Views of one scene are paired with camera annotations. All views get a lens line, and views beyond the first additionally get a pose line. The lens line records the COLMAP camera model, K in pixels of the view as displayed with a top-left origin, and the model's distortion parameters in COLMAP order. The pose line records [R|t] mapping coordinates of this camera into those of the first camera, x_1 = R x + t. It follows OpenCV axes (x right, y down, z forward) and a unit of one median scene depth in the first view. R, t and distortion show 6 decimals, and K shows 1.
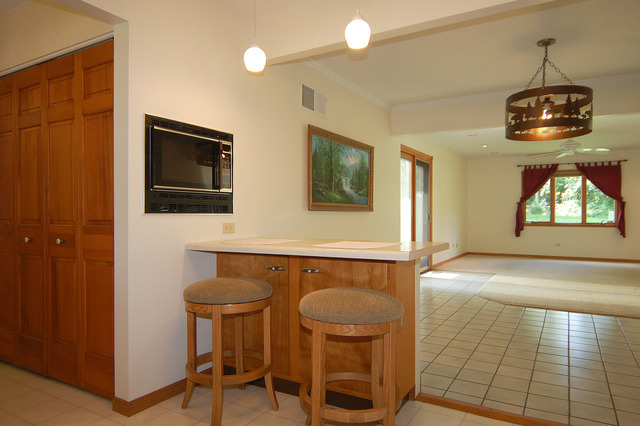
lens RADIAL K [[409.3, 0, 320.0], [0, 409.3, 213.0], [0, 0, 1]] dist [0.001435, -0.000043]
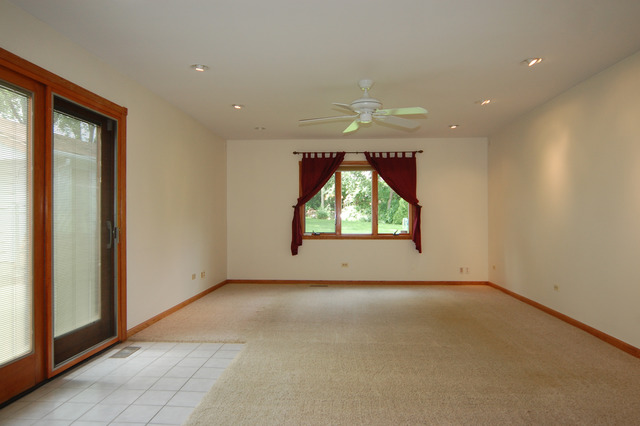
lens RADIAL K [[409.3, 0, 320.0], [0, 409.3, 213.0], [0, 0, 1]] dist [0.001435, -0.000043]
pose [[0.887367, 0.001789, 0.461061, 0.210497], [0.003635, 0.999934, -0.010876, -0.005589], [-0.461050, 0.011326, 0.887302, 0.380117]]
